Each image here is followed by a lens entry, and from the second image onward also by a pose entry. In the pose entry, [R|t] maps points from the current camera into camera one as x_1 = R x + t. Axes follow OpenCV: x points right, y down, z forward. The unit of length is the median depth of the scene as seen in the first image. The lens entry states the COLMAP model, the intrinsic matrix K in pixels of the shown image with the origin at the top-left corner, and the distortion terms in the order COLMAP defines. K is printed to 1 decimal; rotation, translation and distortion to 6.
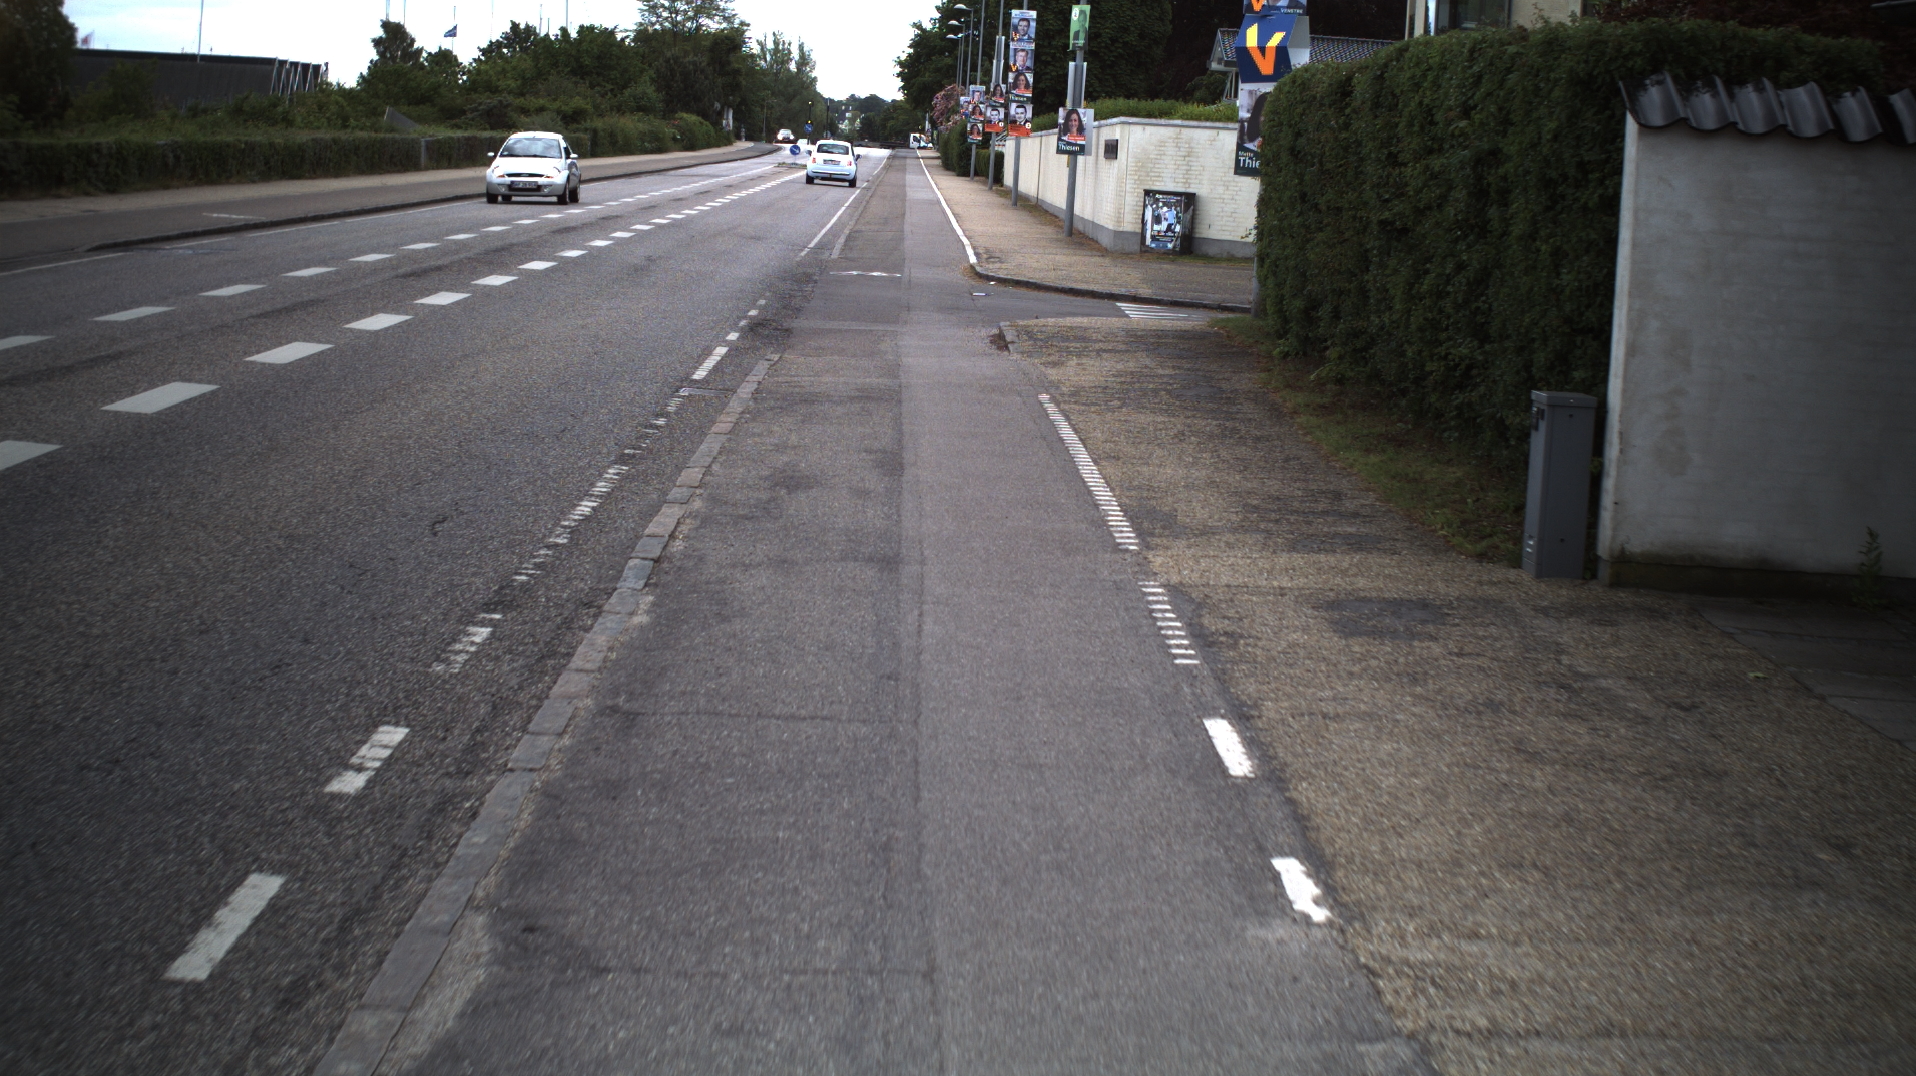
lens RADIAL K [[3187.4, 0, 958.0], [0, 3187.4, 538.0], [0, 0, 1]] dist [-0.306475, 0.562900]
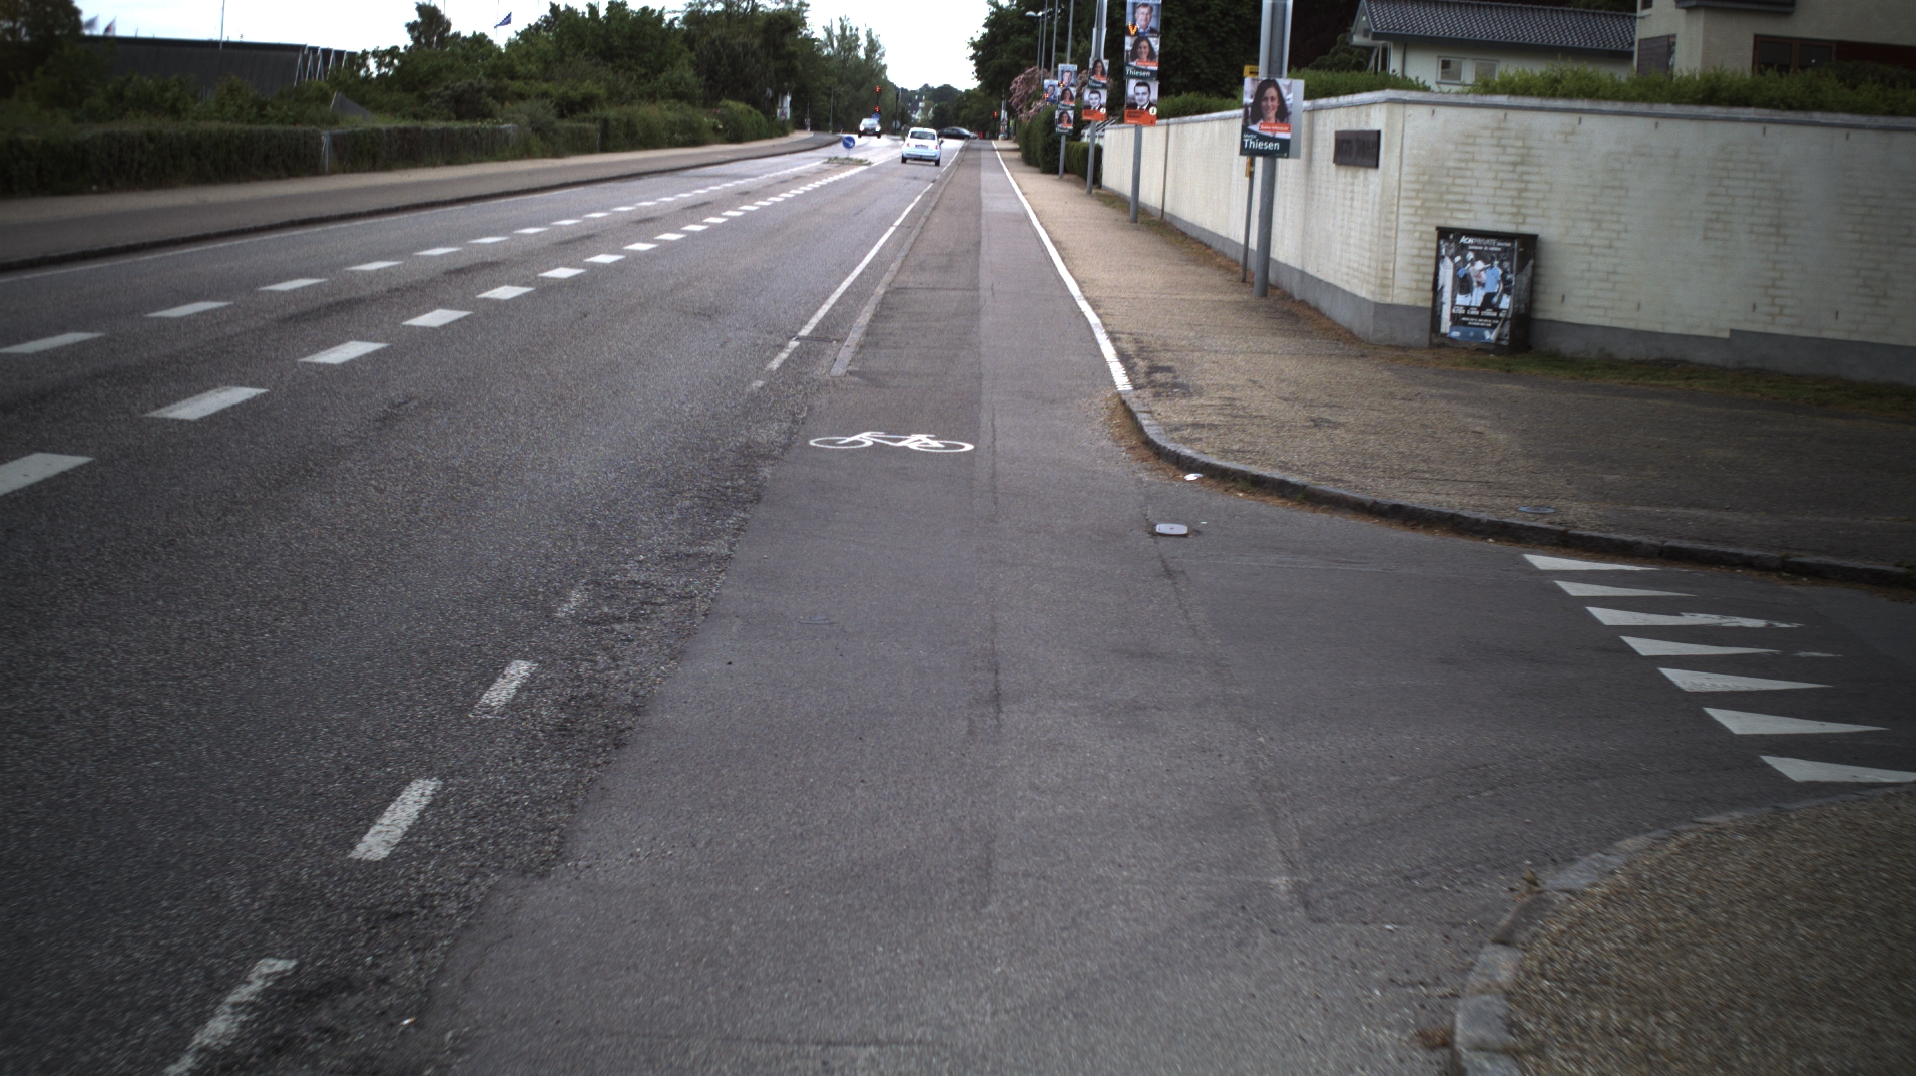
lens RADIAL K [[3187.4, 0, 958.0], [0, 3187.4, 538.0], [0, 0, 1]] dist [-0.306475, 0.562900]
pose [[0.999724, -0.000980, -0.023492, -0.007313], [0.001055, 0.999994, 0.003165, -0.052905], [0.023489, -0.003189, 0.999719, 0.418605]]
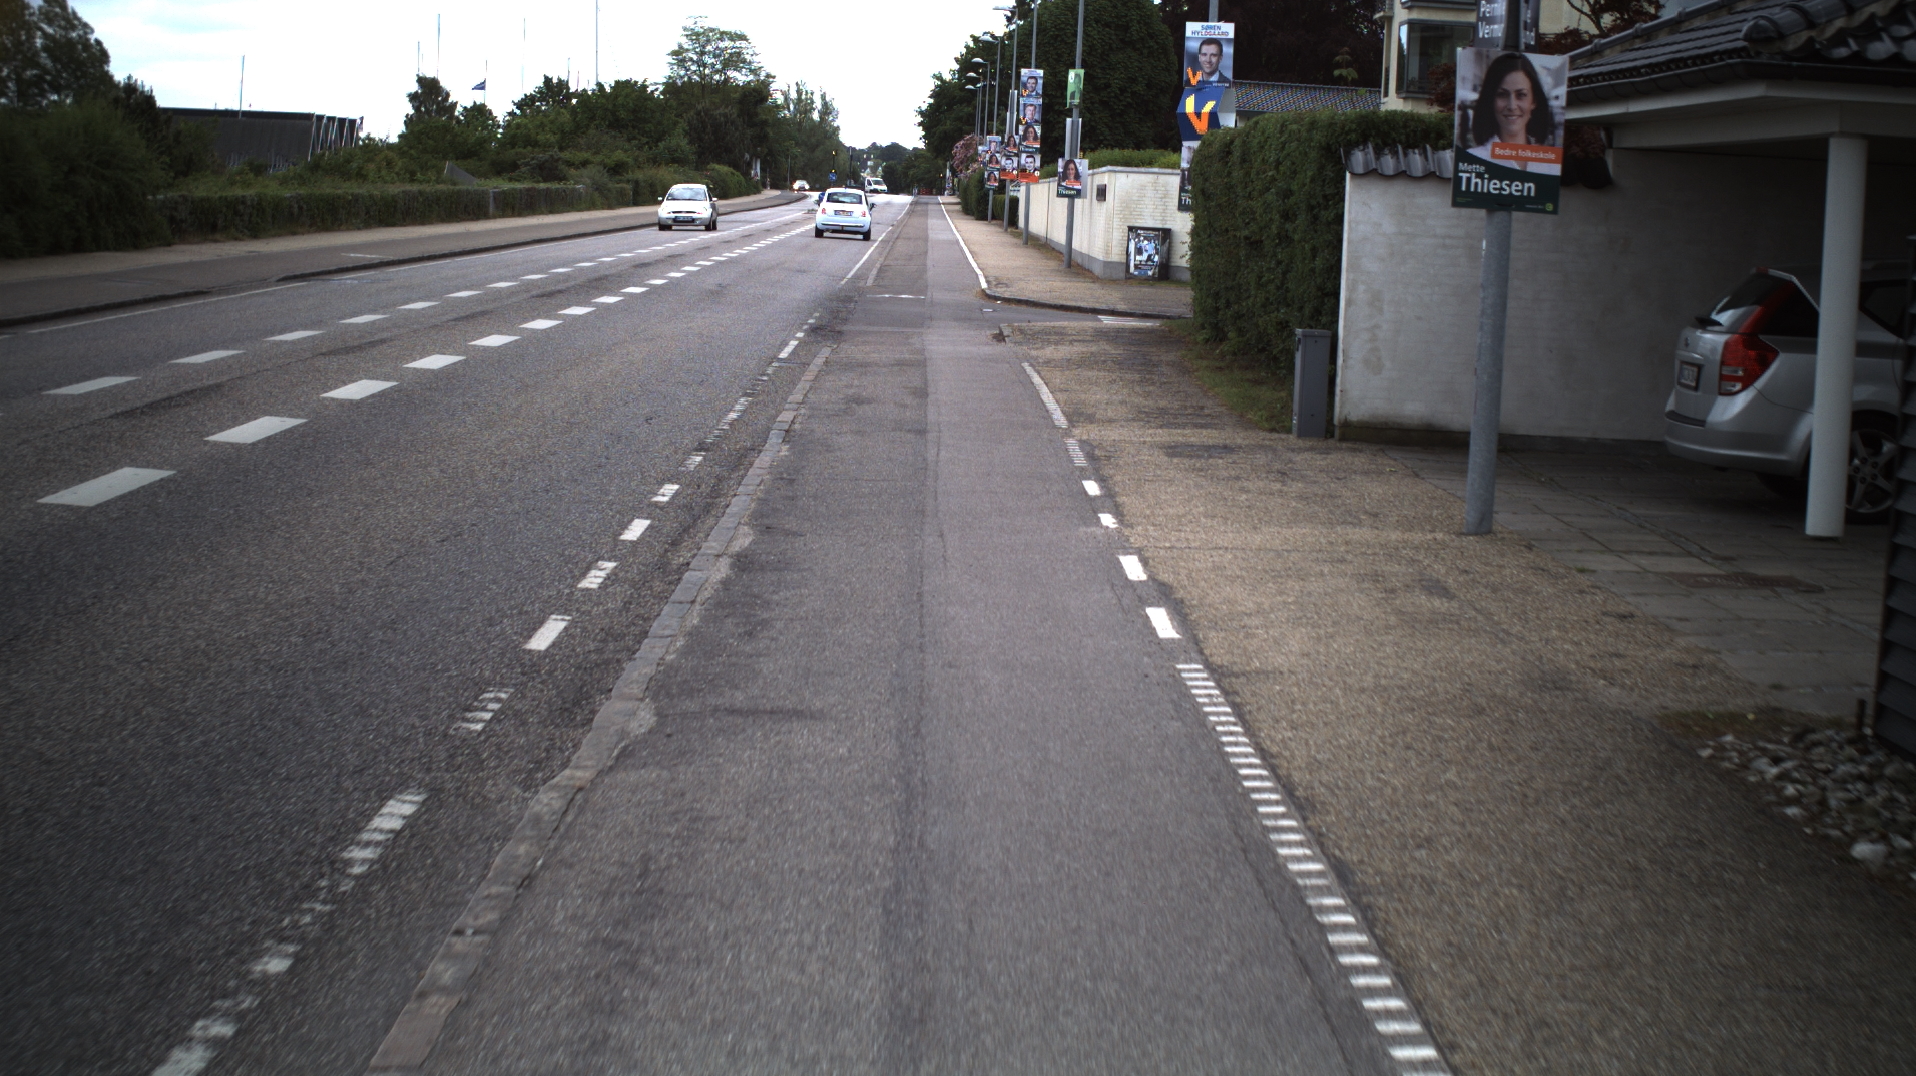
lens RADIAL K [[3187.4, 0, 958.0], [0, 3187.4, 538.0], [0, 0, 1]] dist [-0.306475, 0.562900]
pose [[0.999910, -0.010819, -0.007993, 0.002758], [0.010702, 0.999838, -0.014499, 0.020910], [0.008148, 0.014412, 0.999863, -0.167509]]
